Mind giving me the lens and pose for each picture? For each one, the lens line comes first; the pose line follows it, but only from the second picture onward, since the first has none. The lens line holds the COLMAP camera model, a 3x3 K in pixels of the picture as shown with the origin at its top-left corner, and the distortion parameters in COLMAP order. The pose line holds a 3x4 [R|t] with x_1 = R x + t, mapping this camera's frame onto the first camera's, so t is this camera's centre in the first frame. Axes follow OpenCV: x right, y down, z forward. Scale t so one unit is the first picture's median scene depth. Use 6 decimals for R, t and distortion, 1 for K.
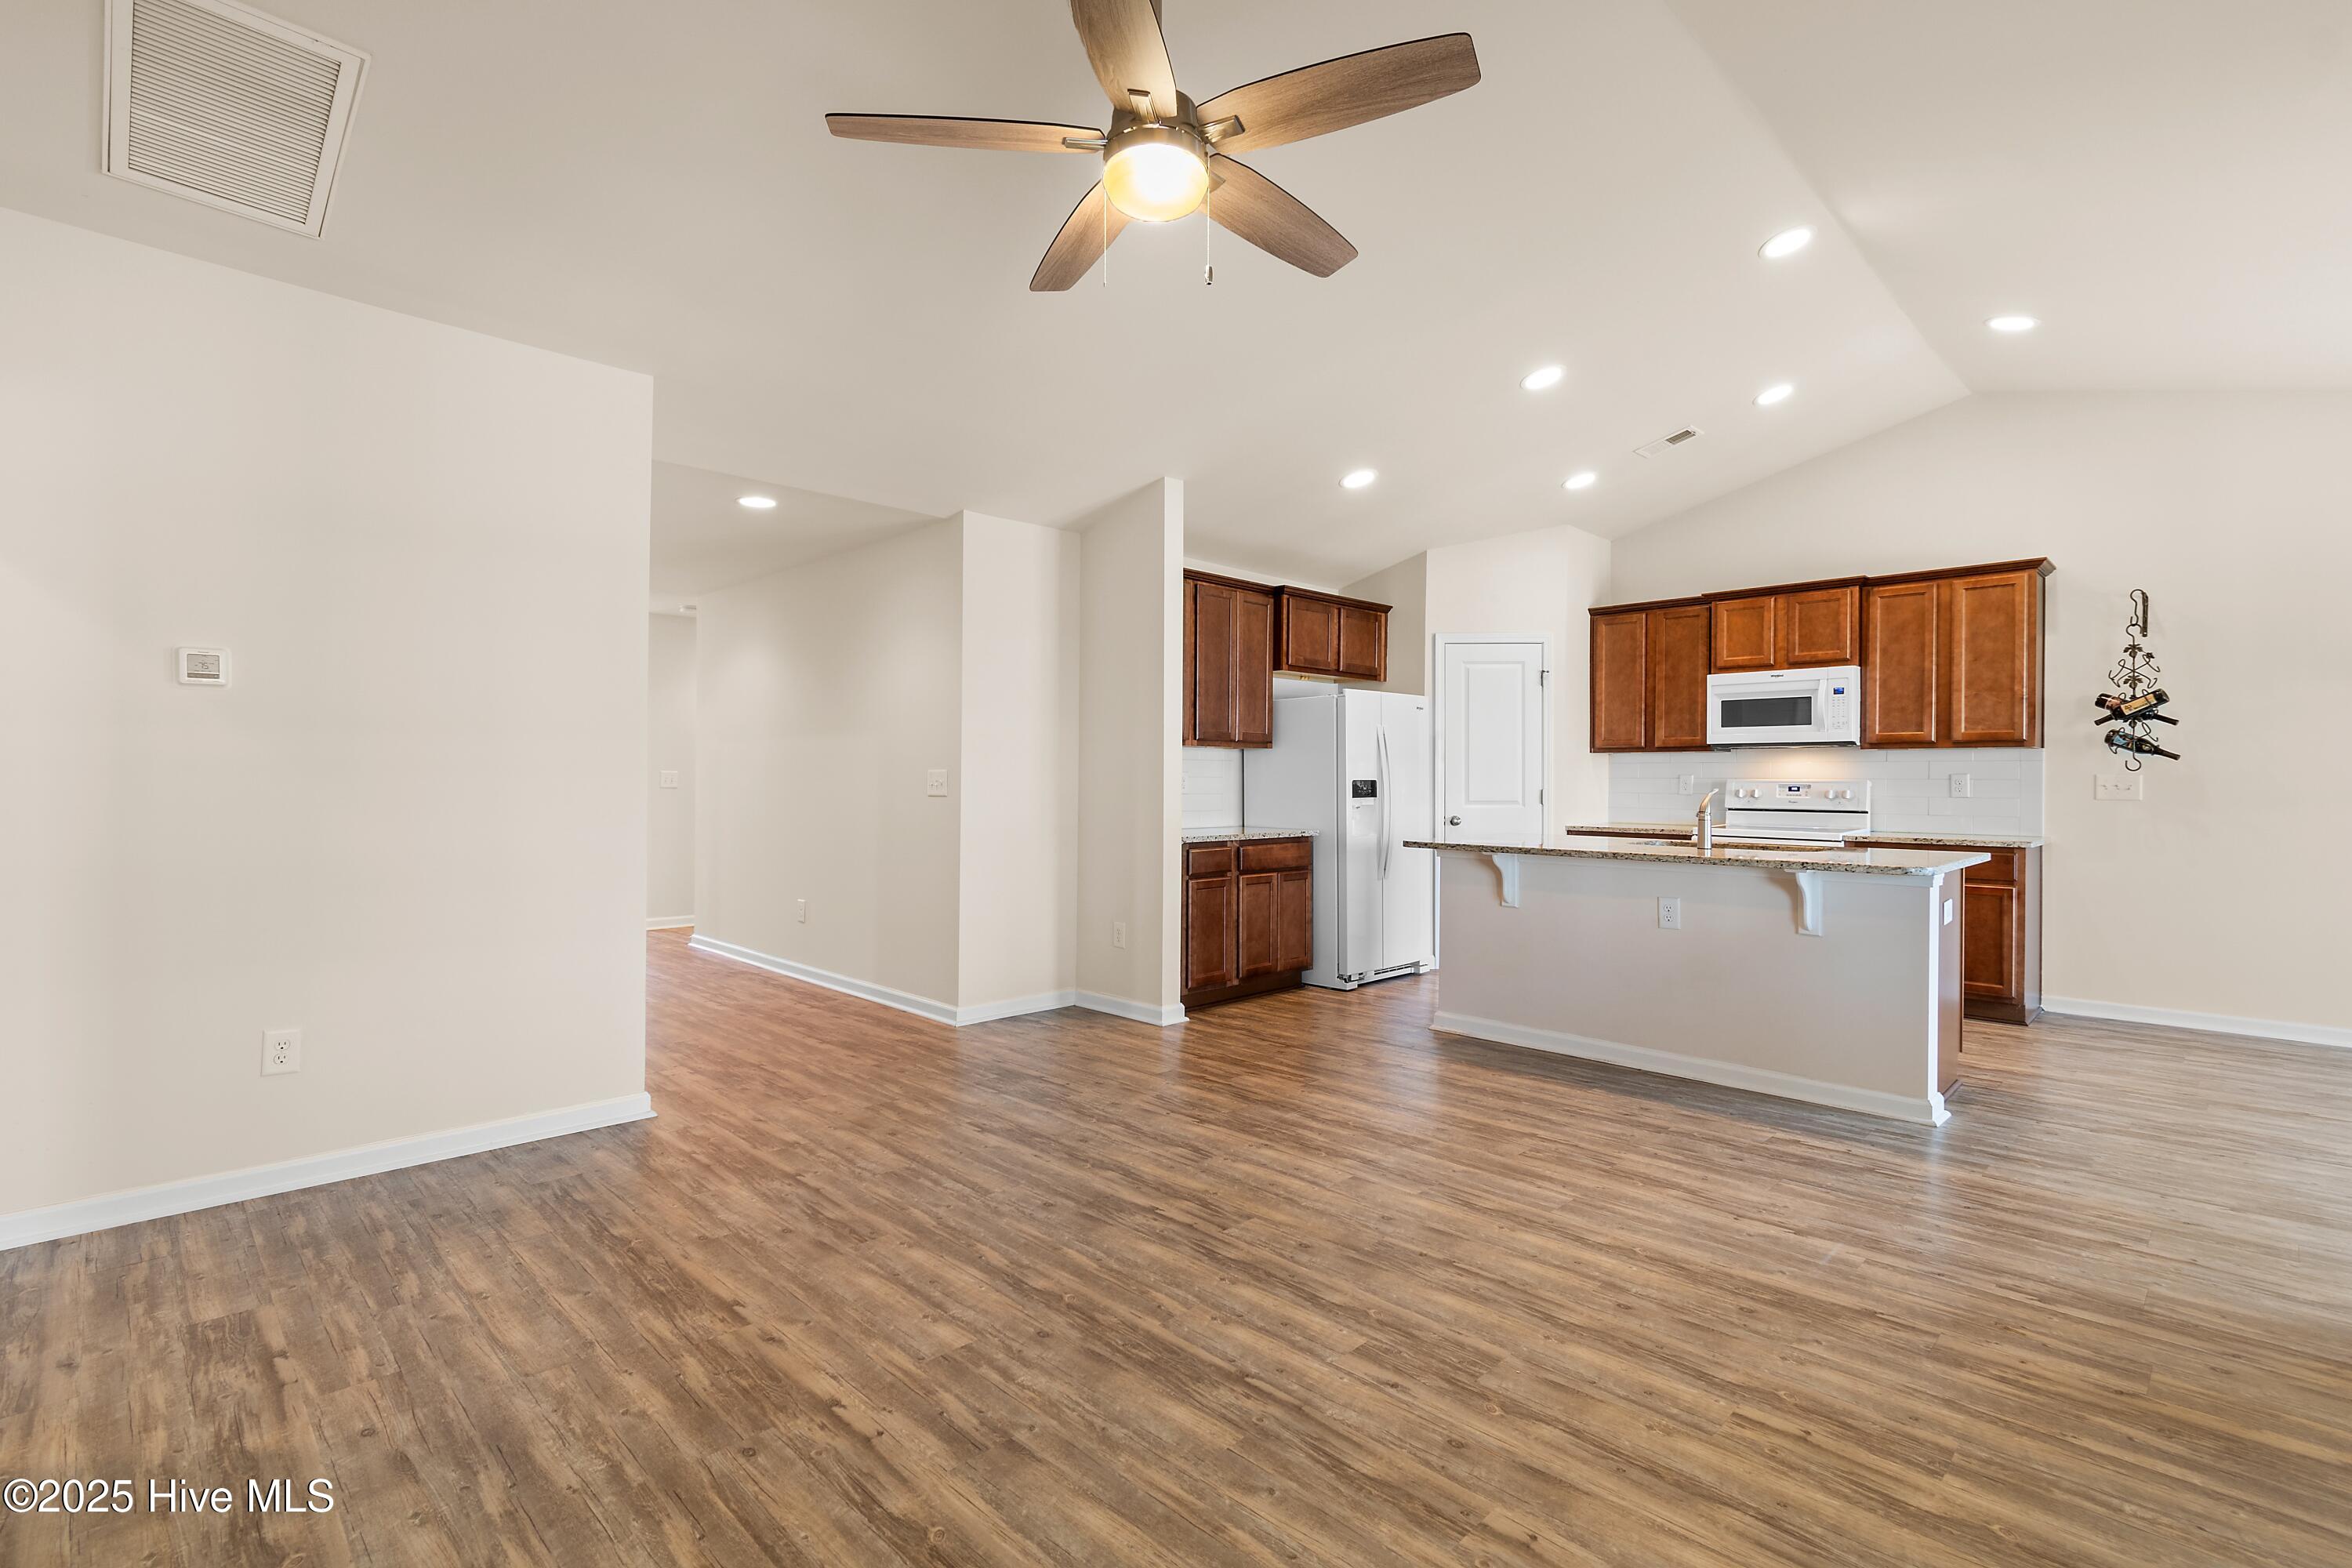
lens RADIAL K [[1063.0, 0, 1186.8], [0, 1063.0, 805.7], [0, 0, 1]] dist [0.000698, 0.001136]
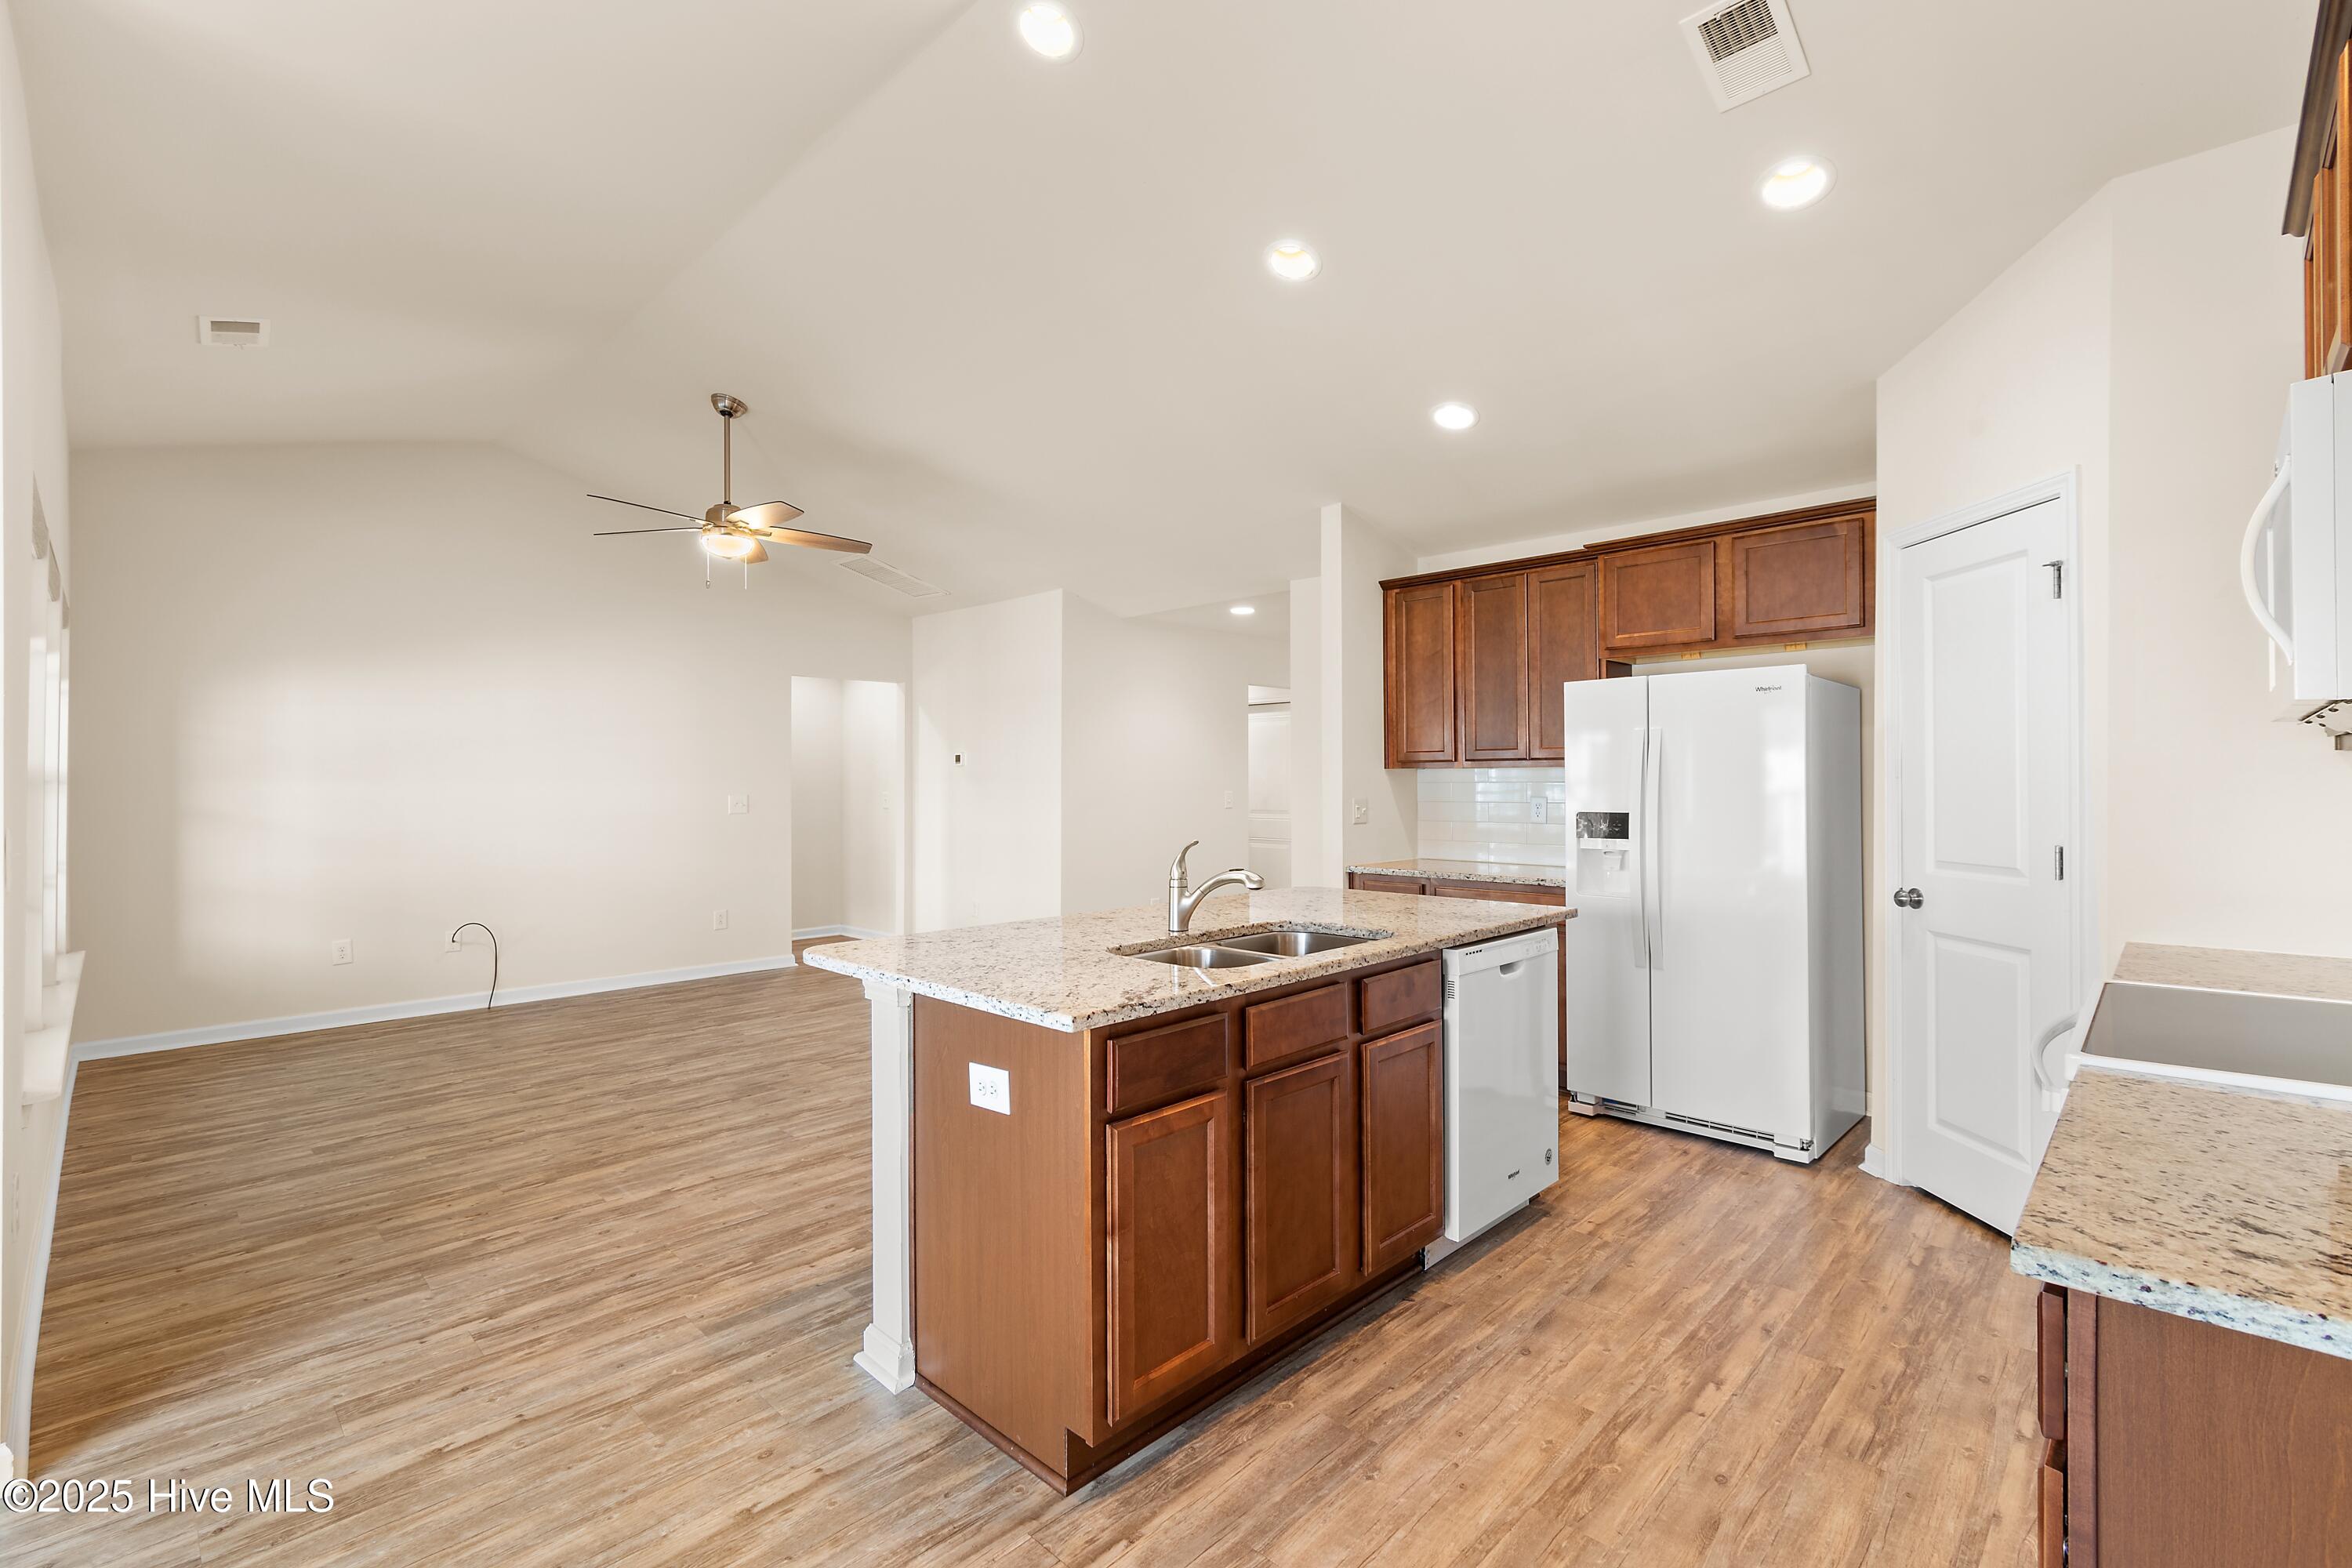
lens RADIAL K [[1063.0, 0, 1191.0], [0, 1063.0, 789.3], [0, 0, 1]] dist [0.000698, 0.001136]
pose [[0.015782, 0.004910, -0.999863, 1.606760], [-0.022422, 0.999738, 0.004555, -0.067711], [0.999624, 0.022347, 0.015888, 1.402445]]
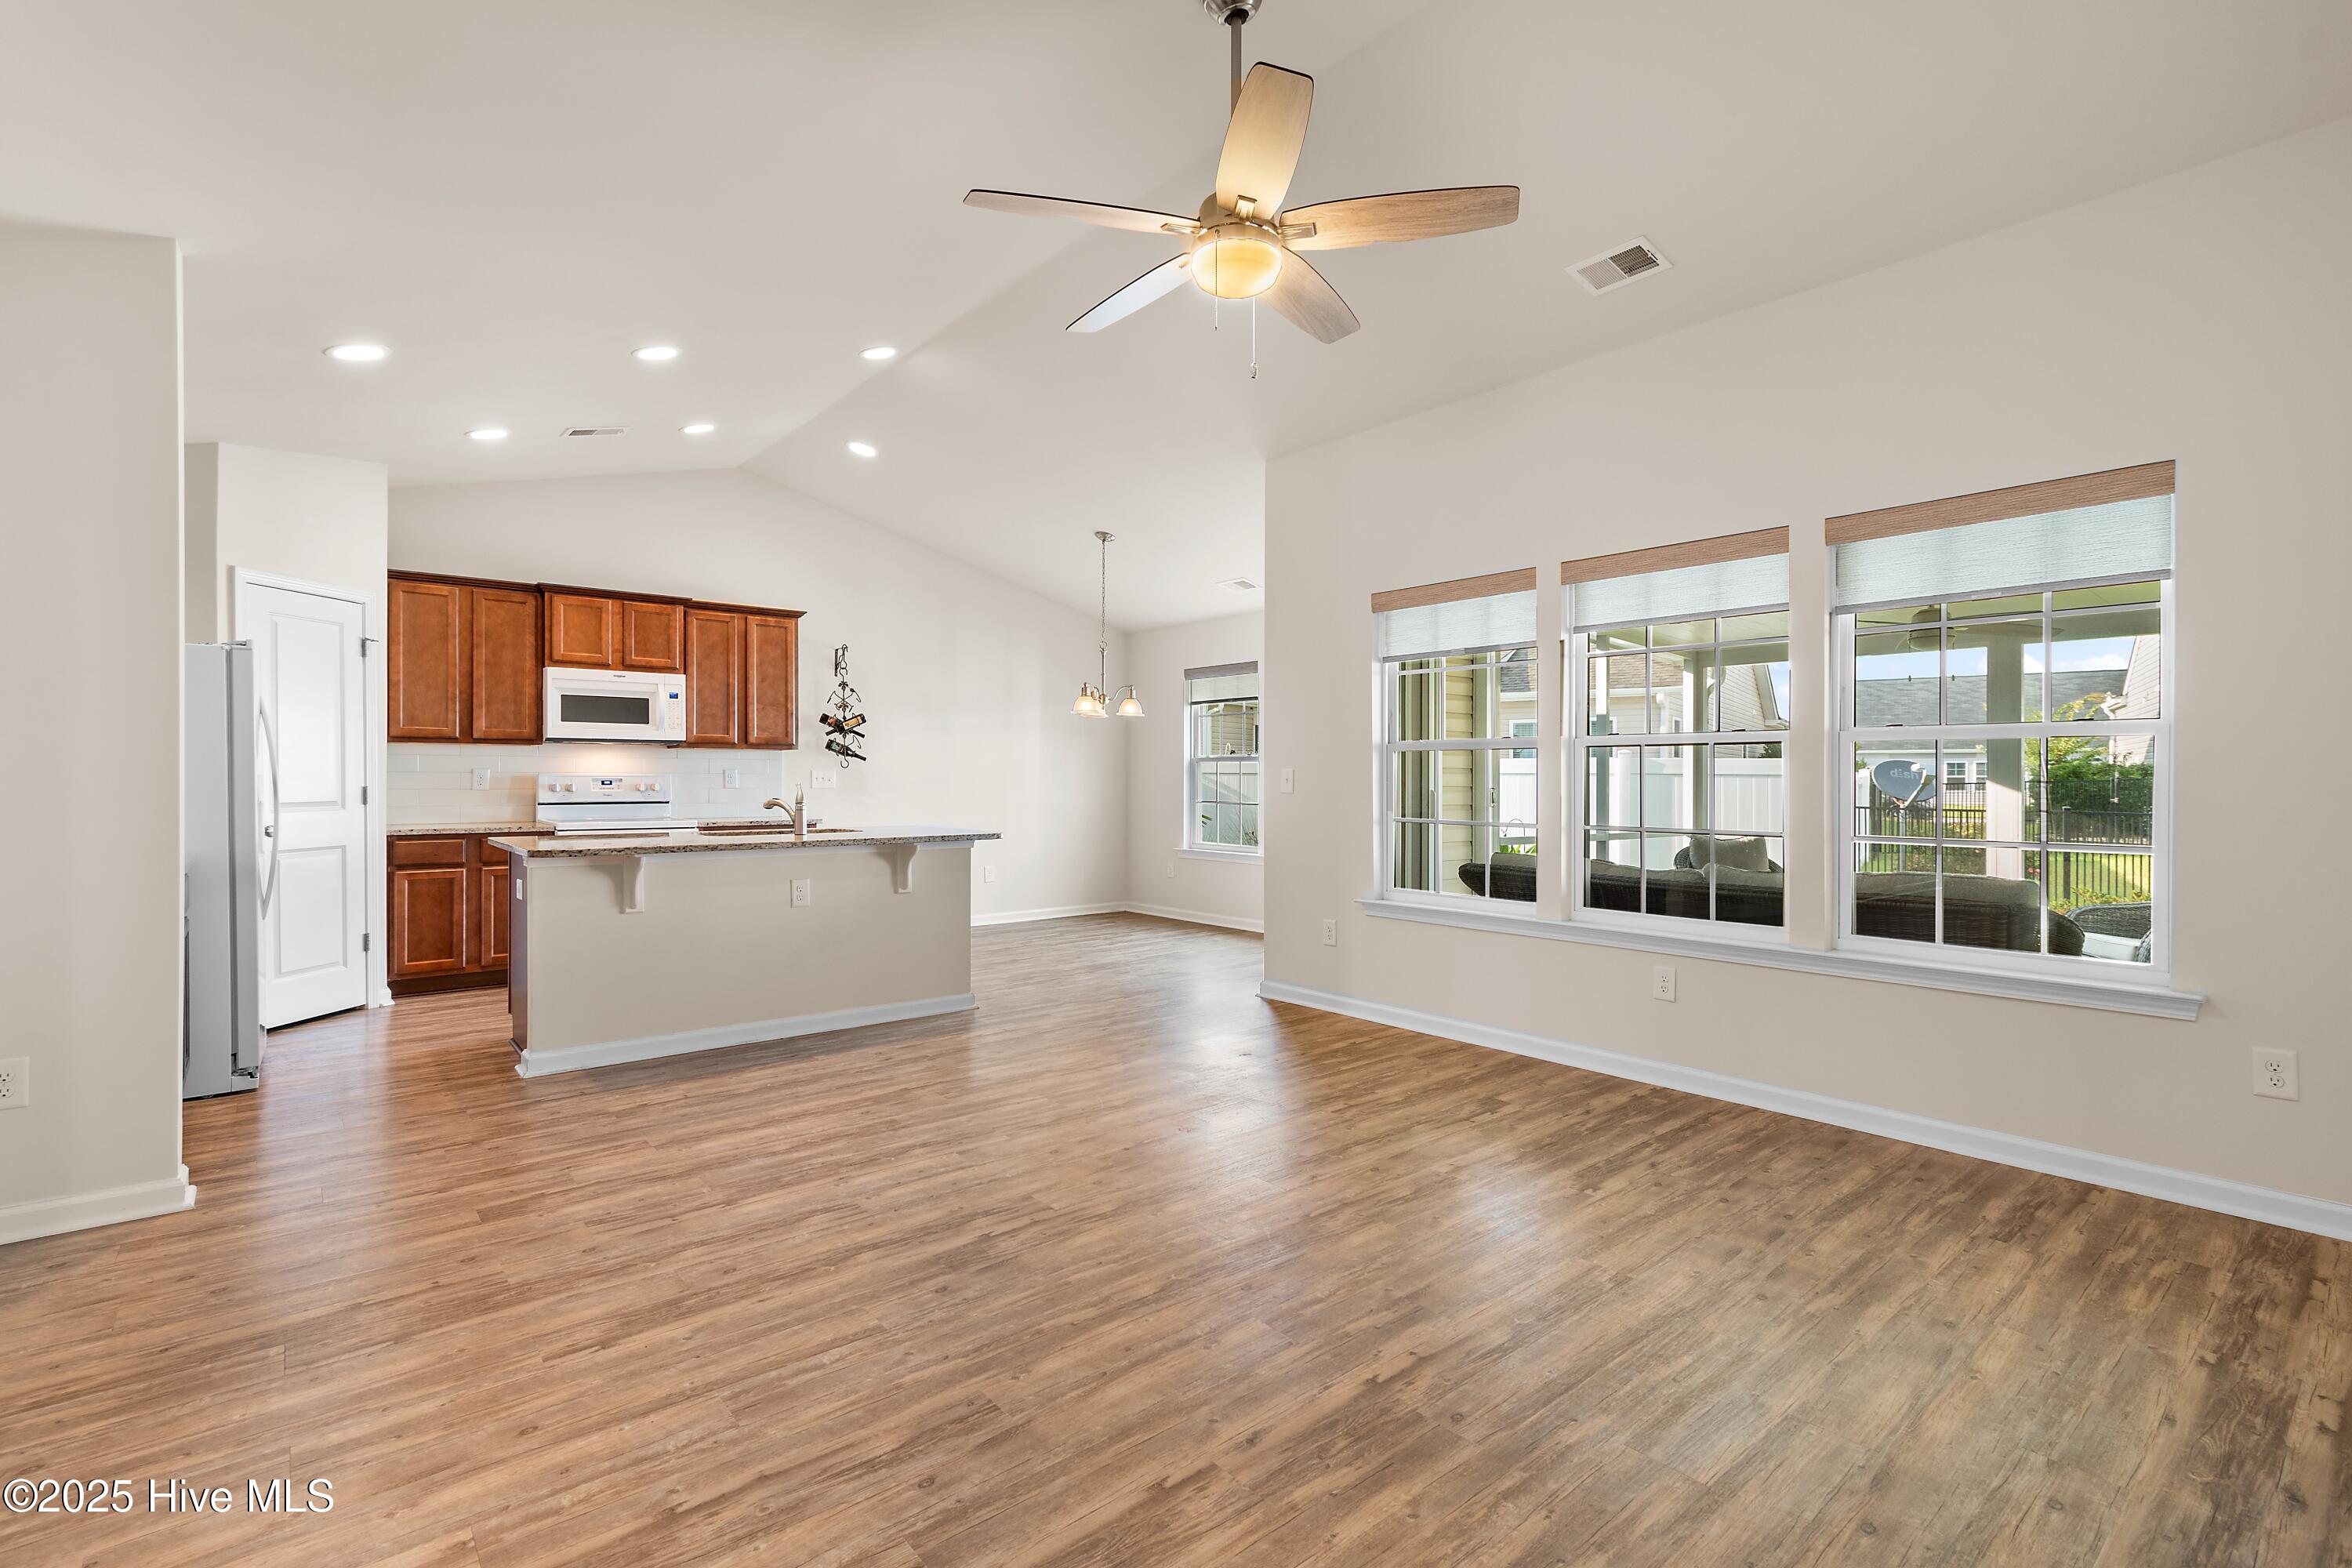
lens RADIAL K [[1063.0, 0, 1172.8], [0, 1063.0, 784.1], [0, 0, 1]] dist [0.000698, 0.001136]
pose [[0.097149, -0.008336, 0.995235, -0.873675], [0.023332, 0.999709, 0.006096, -0.015789], [-0.994996, 0.022628, 0.097315, 0.689551]]
